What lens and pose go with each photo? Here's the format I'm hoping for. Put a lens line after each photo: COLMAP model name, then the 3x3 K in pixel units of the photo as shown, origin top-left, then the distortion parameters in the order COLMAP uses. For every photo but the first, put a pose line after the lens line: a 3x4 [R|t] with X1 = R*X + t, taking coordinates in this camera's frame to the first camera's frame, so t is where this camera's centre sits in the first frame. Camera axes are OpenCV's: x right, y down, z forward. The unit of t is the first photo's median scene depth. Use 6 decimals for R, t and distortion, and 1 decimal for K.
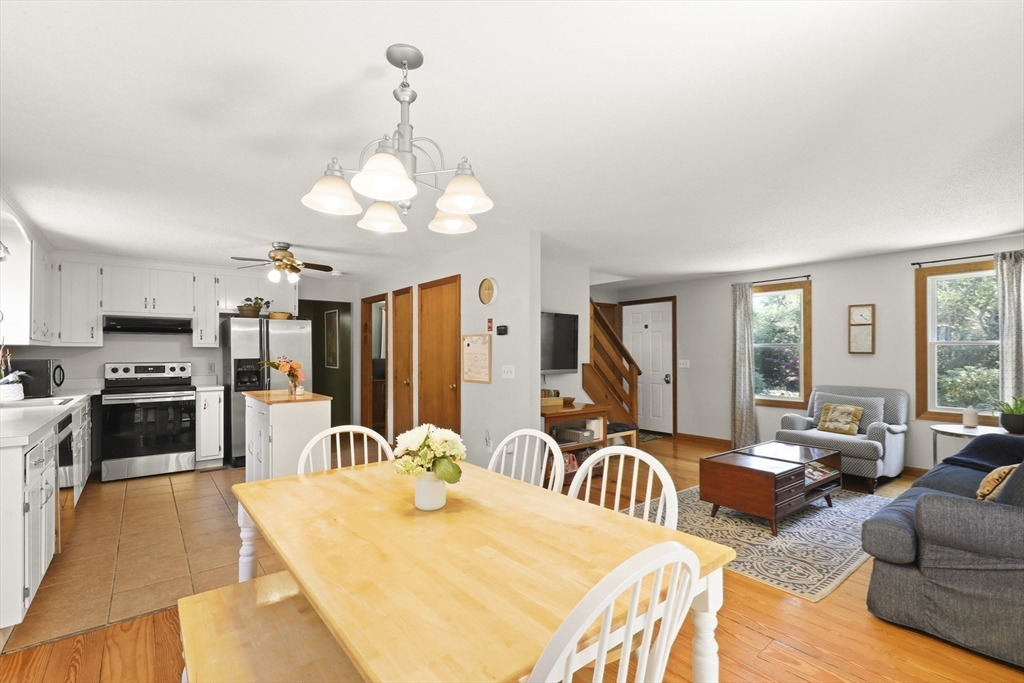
lens RADIAL K [[463.8, 0, 511.7], [0, 463.8, 349.4], [0, 0, 1]] dist [0.001401, 0.000151]
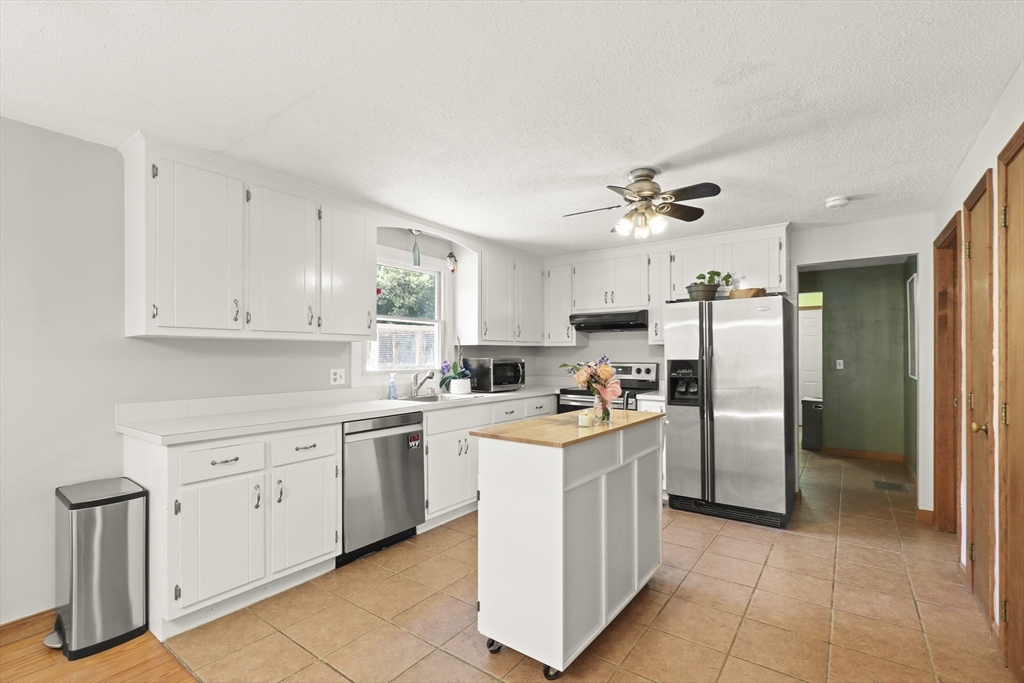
lens RADIAL K [[463.8, 0, 517.0], [0, 463.8, 357.0], [0, 0, 1]] dist [0.001401, 0.000151]
pose [[0.274303, 0.006666, -0.961620, 0.040761], [0.009092, 0.999913, 0.009524, 0.006645], [0.961600, -0.011355, 0.274219, 0.552812]]
